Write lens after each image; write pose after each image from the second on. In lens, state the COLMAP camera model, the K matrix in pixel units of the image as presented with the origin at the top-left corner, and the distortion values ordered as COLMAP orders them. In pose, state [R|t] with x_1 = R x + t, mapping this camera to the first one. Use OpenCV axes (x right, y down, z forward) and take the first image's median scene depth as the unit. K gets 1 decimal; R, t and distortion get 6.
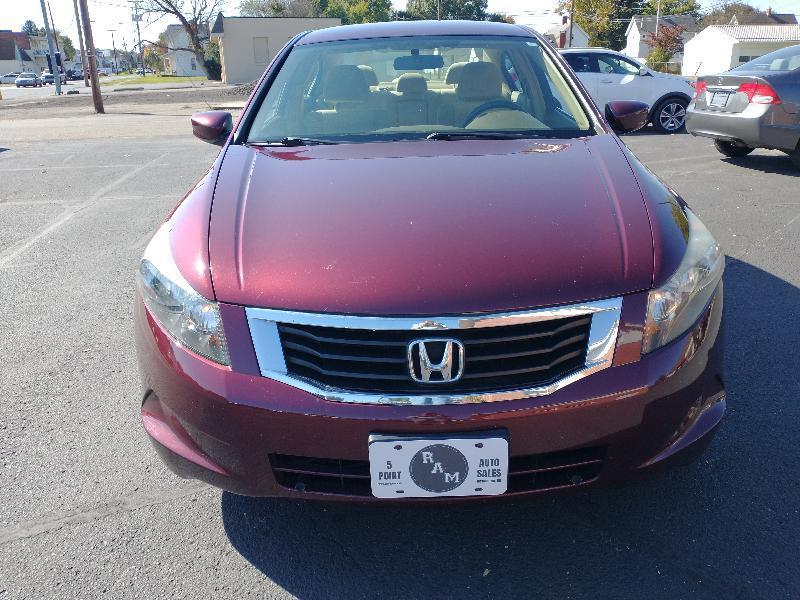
lens RADIAL K [[675.7, 0, 401.9], [0, 675.7, 314.9], [0, 0, 1]] dist [0.001857, -0.033308]
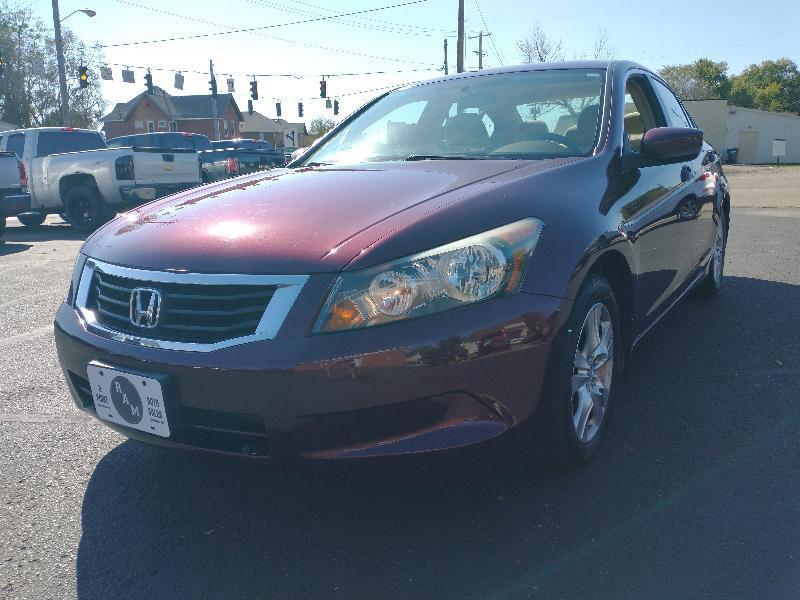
lens RADIAL K [[671.5, 0, 399.1], [0, 671.5, 317.1], [0, 0, 1]] dist [-0.002985, -0.010832]
pose [[0.830938, 0.115962, -0.544145, 0.887192], [-0.181367, 0.981070, -0.067882, 0.071106], [0.525973, 0.155096, 0.836240, 0.231595]]
